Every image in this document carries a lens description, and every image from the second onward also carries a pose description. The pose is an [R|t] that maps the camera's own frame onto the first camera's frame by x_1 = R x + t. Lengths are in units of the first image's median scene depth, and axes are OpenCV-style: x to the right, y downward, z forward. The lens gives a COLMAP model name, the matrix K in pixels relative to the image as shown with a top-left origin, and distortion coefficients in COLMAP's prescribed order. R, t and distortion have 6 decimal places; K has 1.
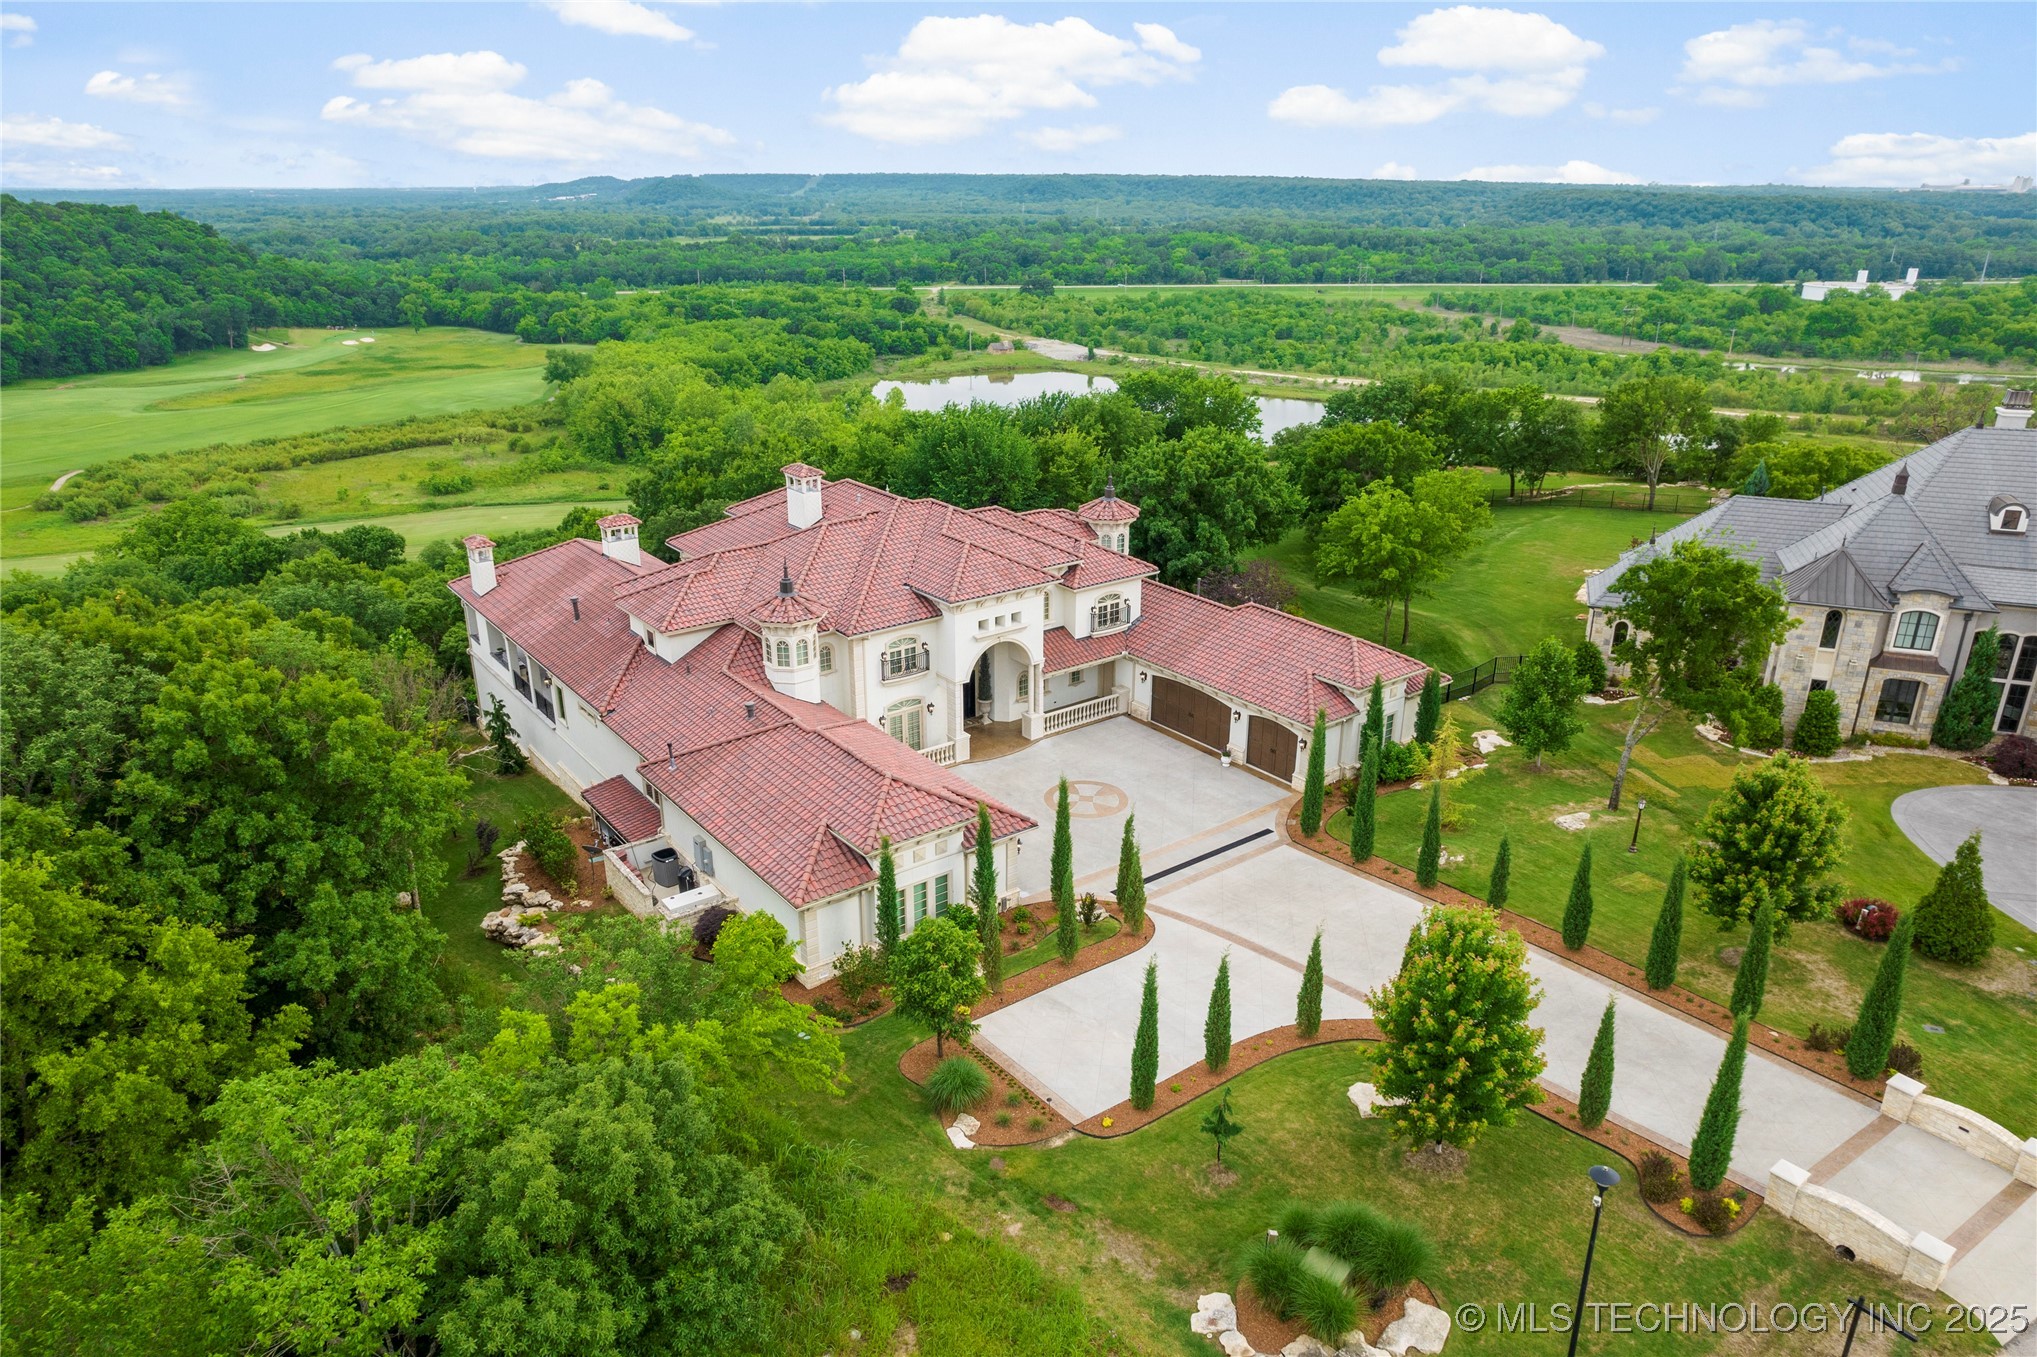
lens RADIAL K [[1320.9, 0, 1015.7], [0, 1320.9, 667.5], [0, 0, 1]] dist [-0.069809, 0.063976]
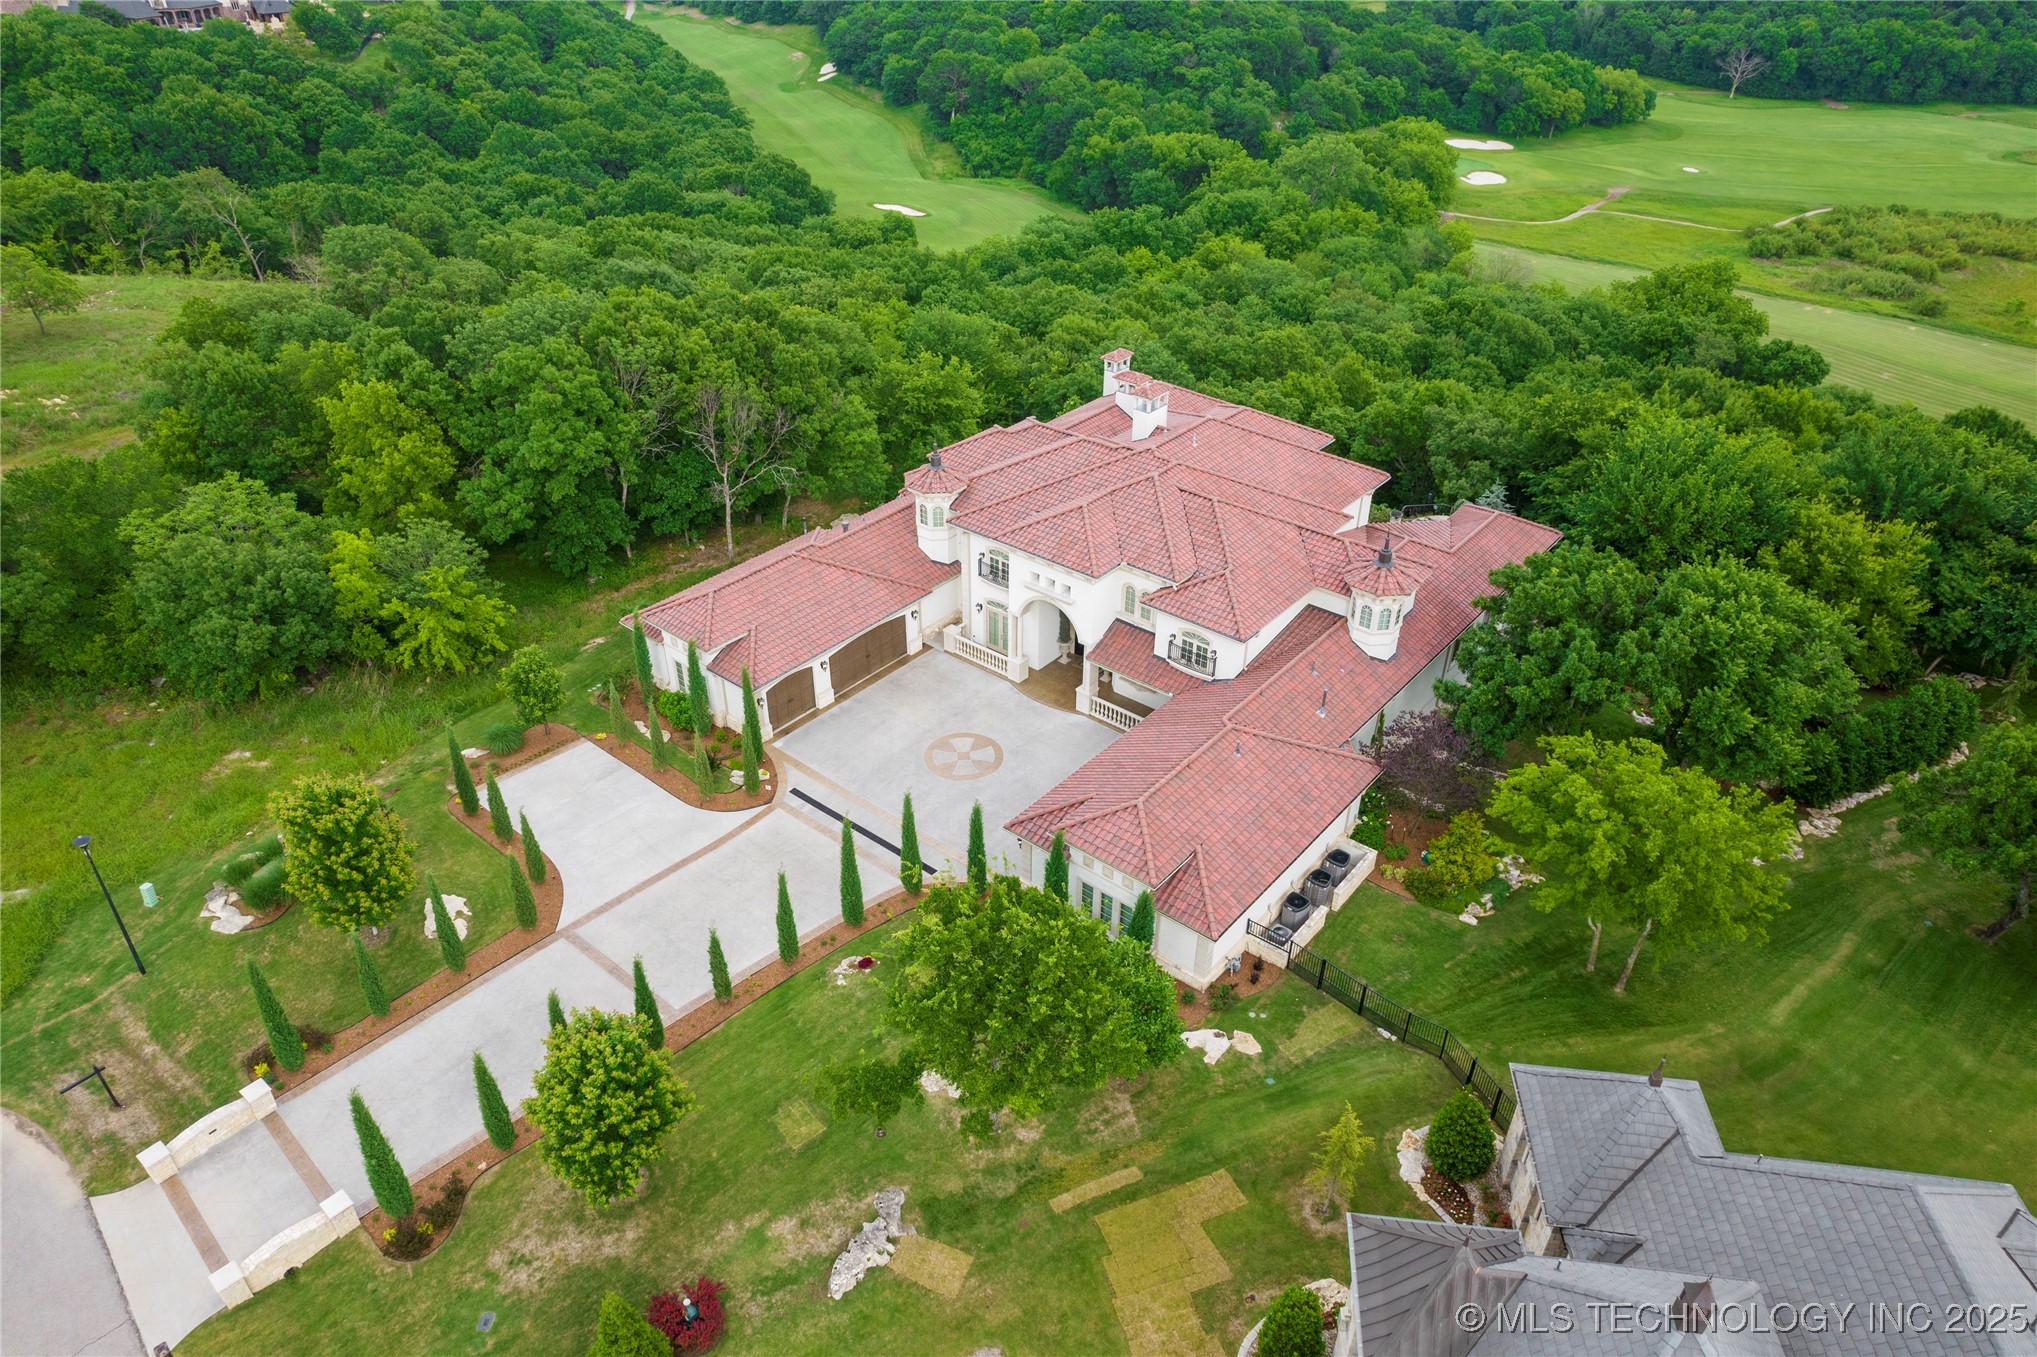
lens RADIAL K [[1320.9, 0, 1015.7], [0, 1320.9, 667.5], [0, 0, 1]] dist [-0.069809, 0.063976]
pose [[0.239499, 0.522909, -0.818050, 0.735433], [-0.341246, 0.834151, 0.433294, -0.356926], [0.908951, 0.175383, 0.378219, 0.512441]]
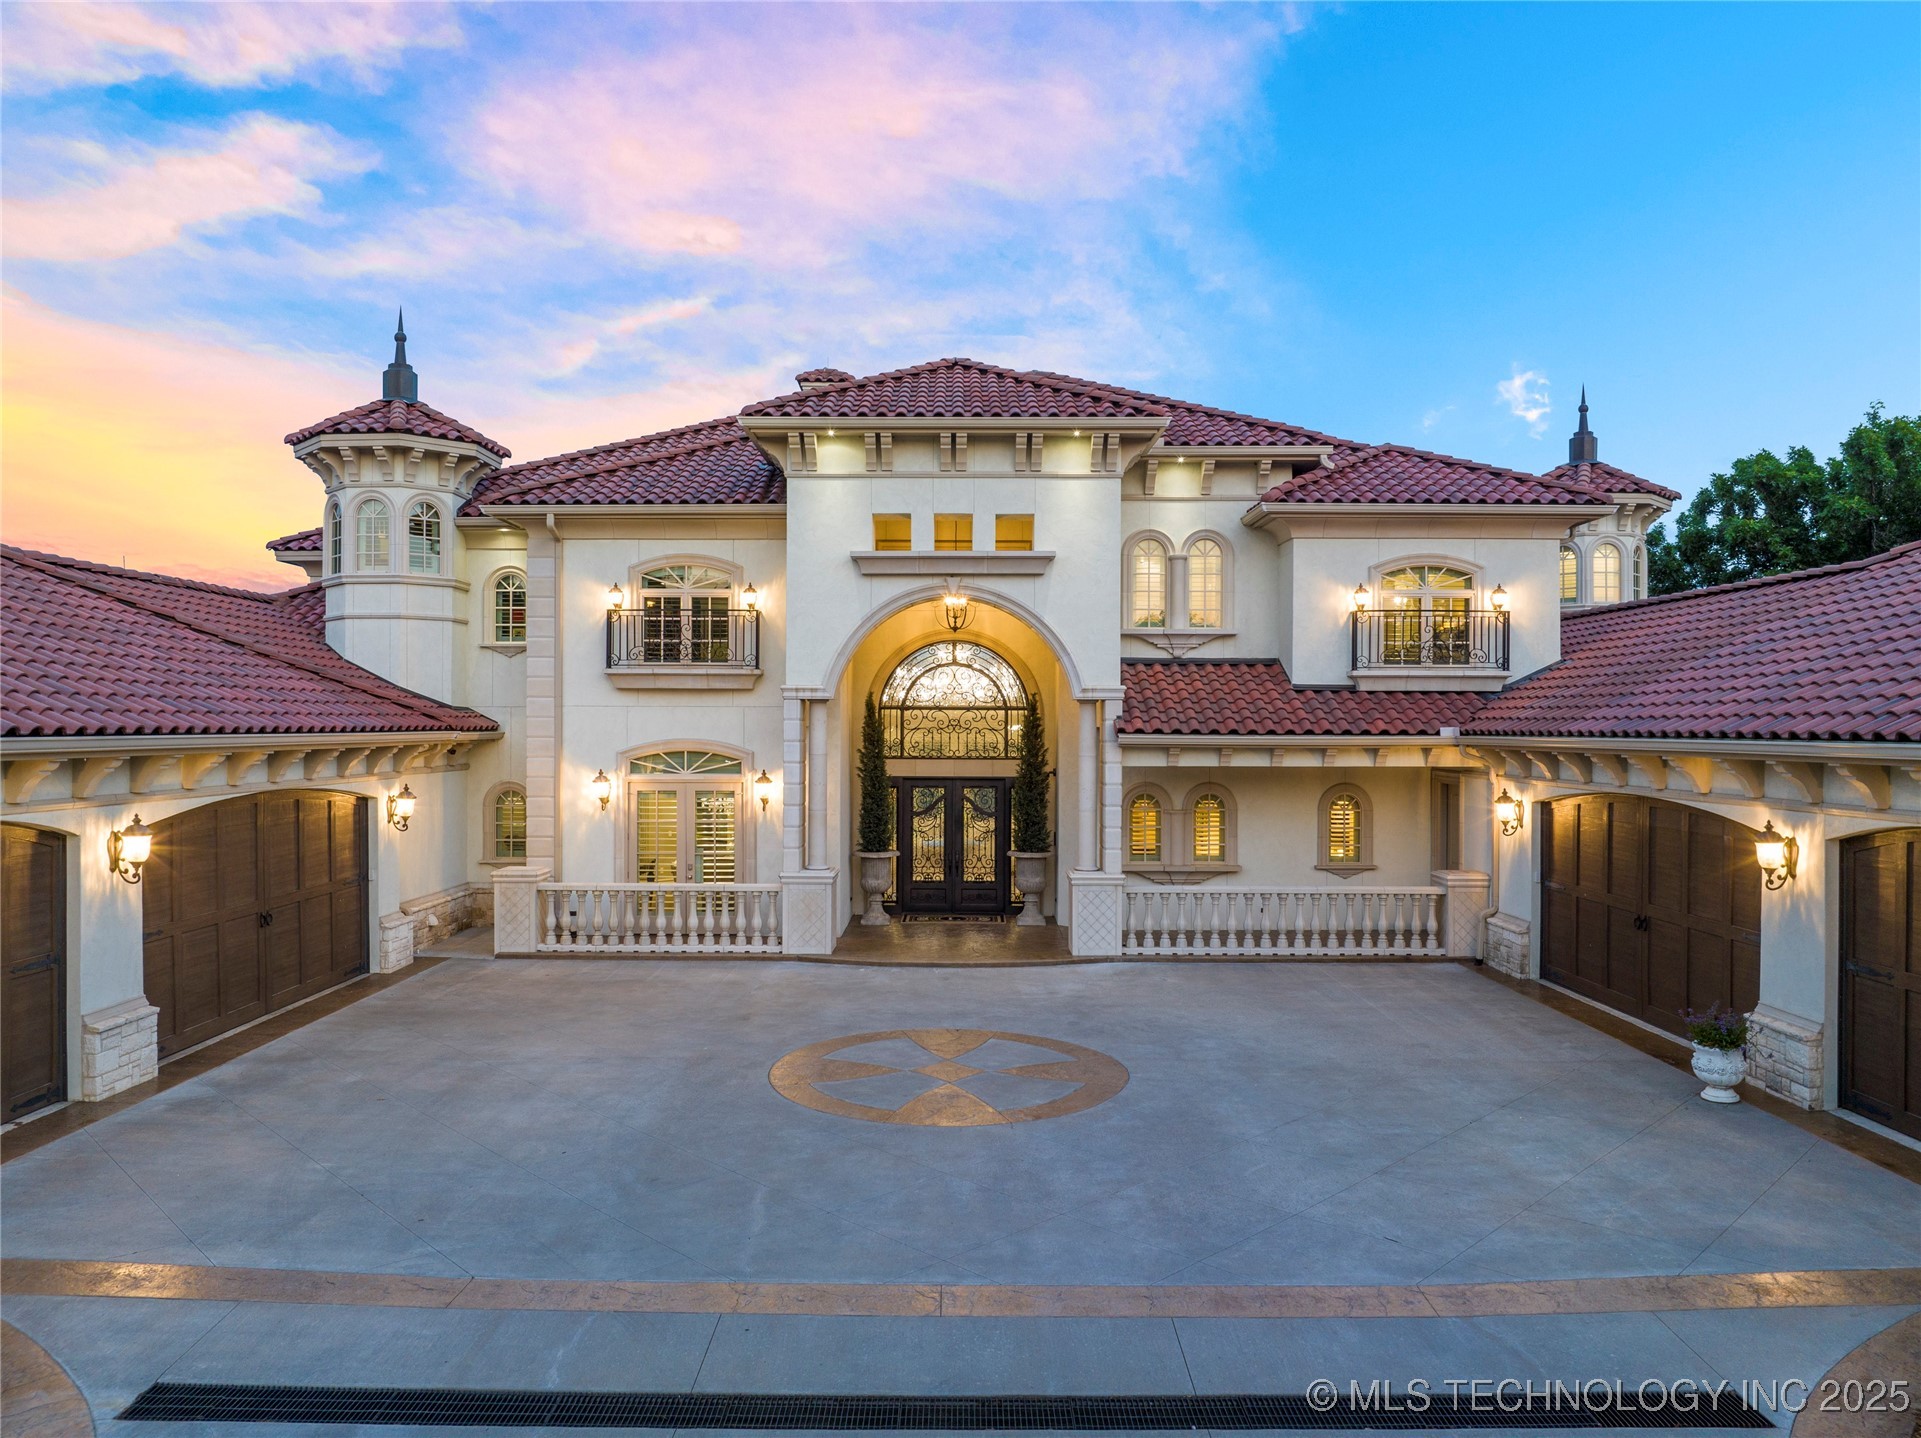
lens RADIAL K [[1359.8, 0, 960.5], [0, 1359.8, 719.0], [0, 0, 1]] dist [-0.037619, -0.002934]
pose [[0.802086, 0.000050, -0.597208, 0.163690], [-0.210452, 0.935876, -0.282571, 0.089180], [0.558899, 0.352330, 0.750663, 0.655027]]
